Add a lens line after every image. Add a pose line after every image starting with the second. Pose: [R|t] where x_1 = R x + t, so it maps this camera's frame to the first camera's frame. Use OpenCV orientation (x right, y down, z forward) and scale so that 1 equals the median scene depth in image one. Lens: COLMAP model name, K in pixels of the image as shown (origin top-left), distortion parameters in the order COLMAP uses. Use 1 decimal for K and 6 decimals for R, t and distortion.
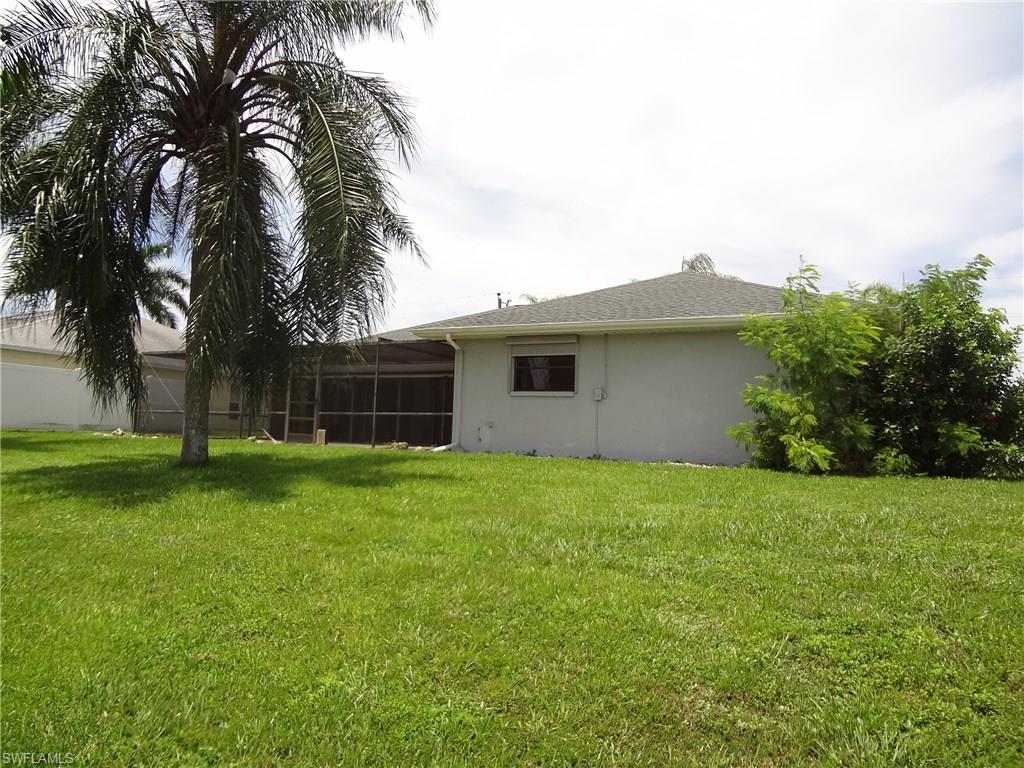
lens RADIAL K [[776.2, 0, 522.4], [0, 776.2, 385.6], [0, 0, 1]] dist [-0.035274, -0.001472]
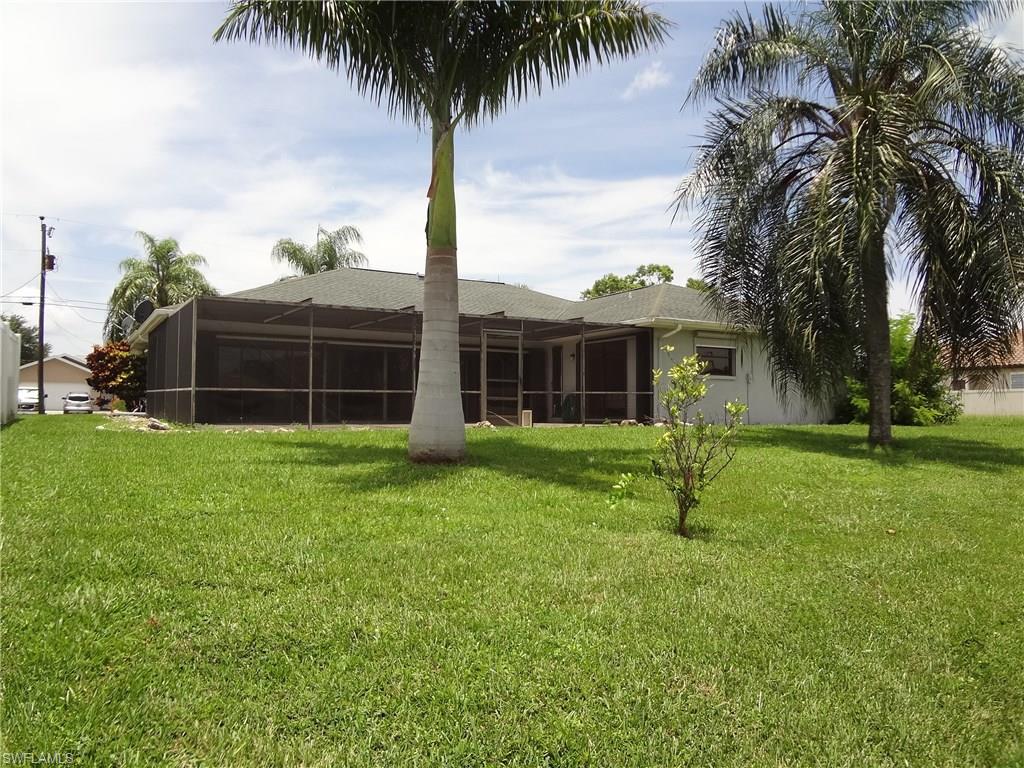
lens RADIAL K [[776.2, 0, 522.4], [0, 776.2, 385.6], [0, 0, 1]] dist [-0.035274, -0.001472]
pose [[0.411829, -0.005787, 0.911243, -1.091911], [-0.042363, 0.998777, 0.025489, 0.004840], [-0.910276, -0.049100, 0.411080, 0.623184]]
